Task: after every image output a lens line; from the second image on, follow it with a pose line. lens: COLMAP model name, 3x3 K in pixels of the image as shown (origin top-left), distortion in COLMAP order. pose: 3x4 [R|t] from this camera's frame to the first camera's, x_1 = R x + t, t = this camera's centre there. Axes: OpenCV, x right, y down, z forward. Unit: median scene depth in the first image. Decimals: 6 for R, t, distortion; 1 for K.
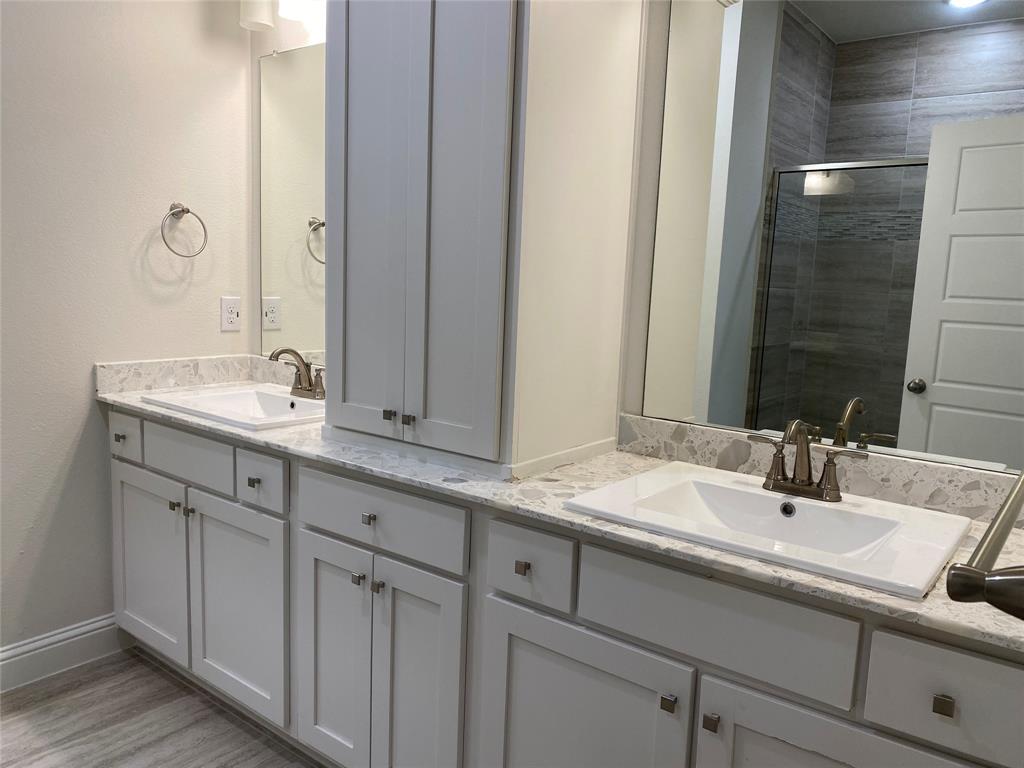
lens RADIAL K [[776.5, 0, 513.2], [0, 776.5, 380.7], [0, 0, 1]] dist [0.072868, -0.119943]
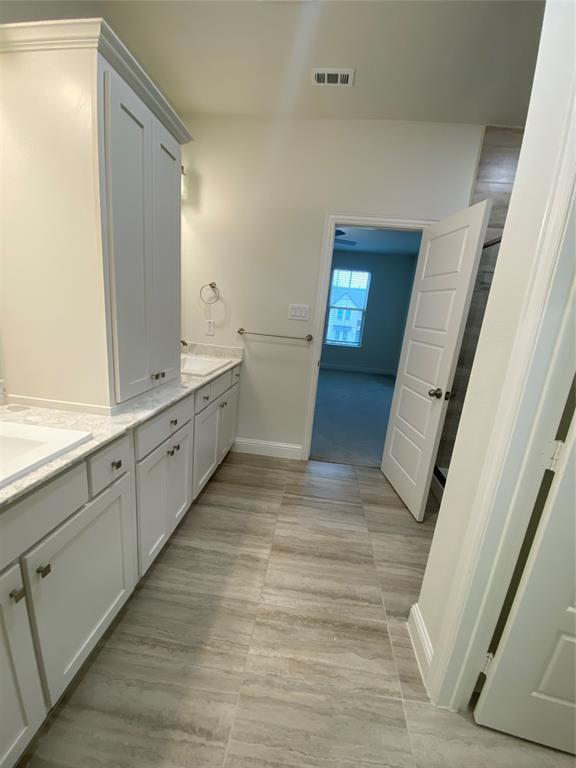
lens RADIAL K [[311.0, 0, 288.0], [0, 311.0, 384.0], [0, 0, 1]] dist [0.024384, -0.024666]
pose [[-0.511847, -0.280814, 0.811884, -0.938287], [0.016811, 0.941611, 0.336283, -0.193479], [-0.858912, 0.185773, -0.477240, 1.028366]]
